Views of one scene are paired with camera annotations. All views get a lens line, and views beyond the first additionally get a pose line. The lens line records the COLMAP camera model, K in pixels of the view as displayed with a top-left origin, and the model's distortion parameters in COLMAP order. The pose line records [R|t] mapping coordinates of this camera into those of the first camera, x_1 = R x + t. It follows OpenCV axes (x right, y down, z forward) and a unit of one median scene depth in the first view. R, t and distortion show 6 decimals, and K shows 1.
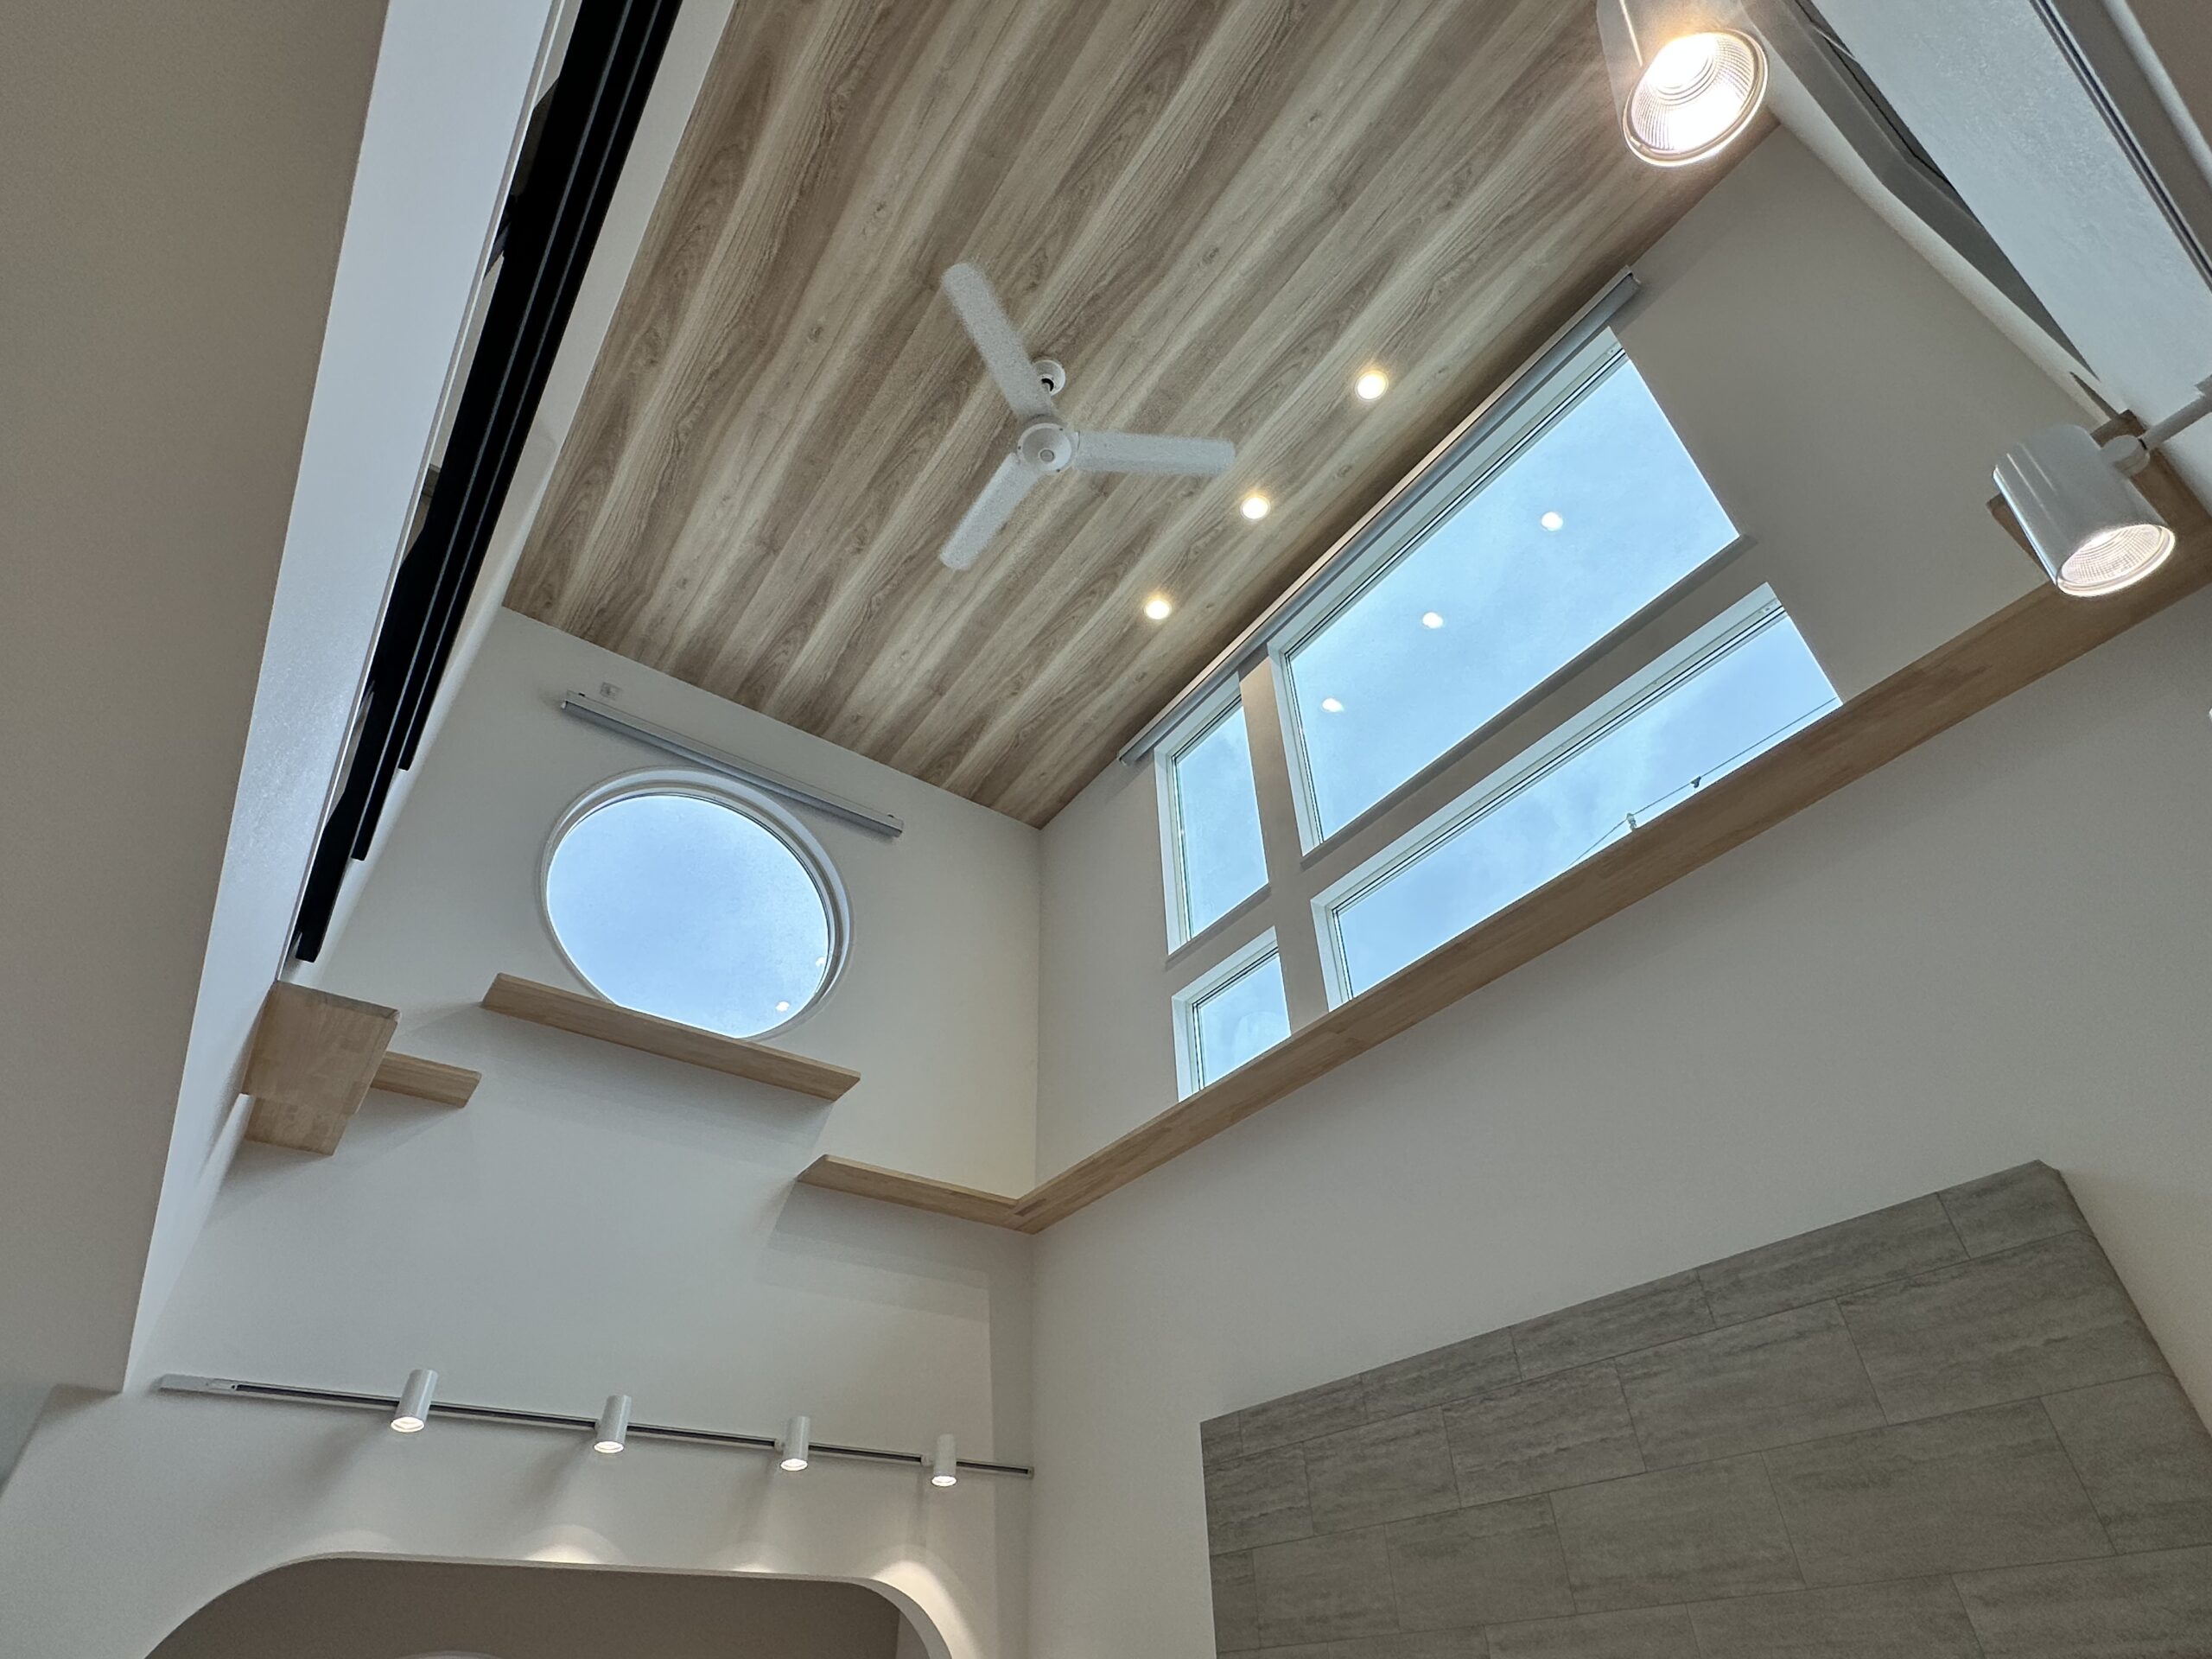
lens RADIAL K [[1148.6, 0, 1103.2], [0, 1148.6, 820.5], [0, 0, 1]] dist [0.004478, 0.000850]
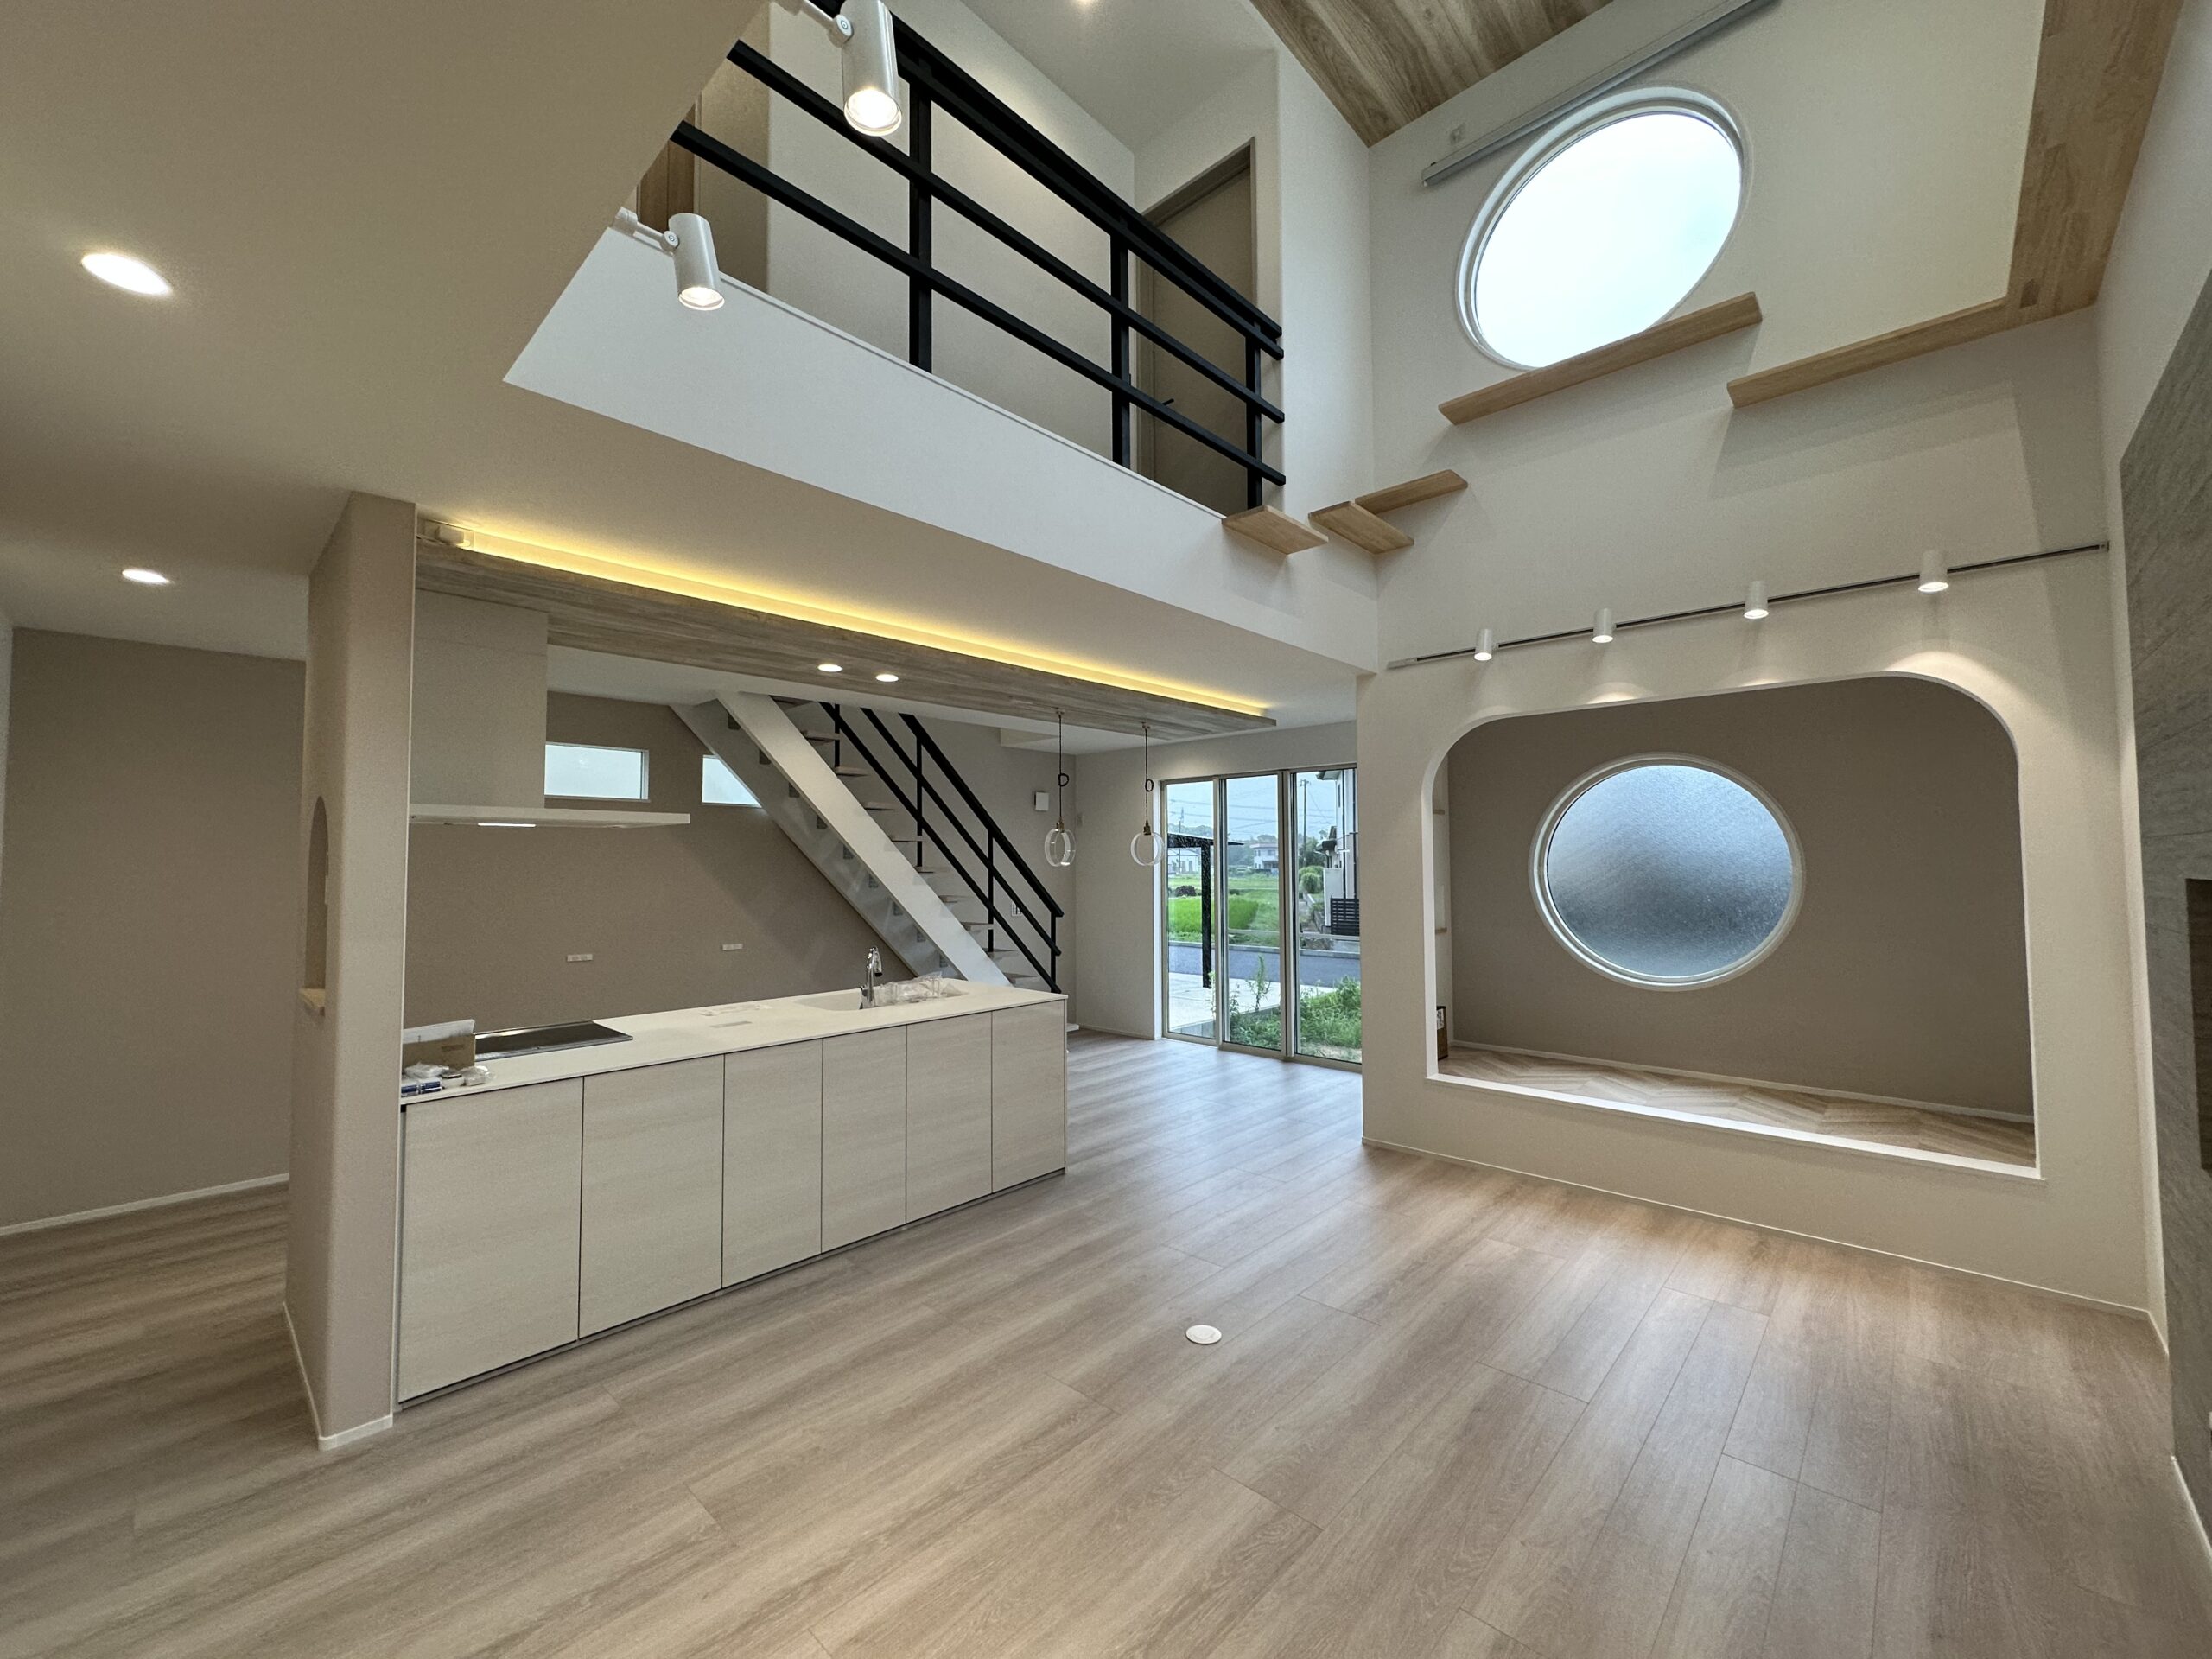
lens RADIAL K [[883.1, 0, 1105.9], [0, 883.1, 829.4], [0, 0, 1]] dist [0.001825, 0.000309]
pose [[0.196813, -0.014632, -0.980332, 0.501079], [0.620957, 0.775644, 0.113087, 0.149030], [0.758734, -0.631001, 0.161743, 0.096715]]
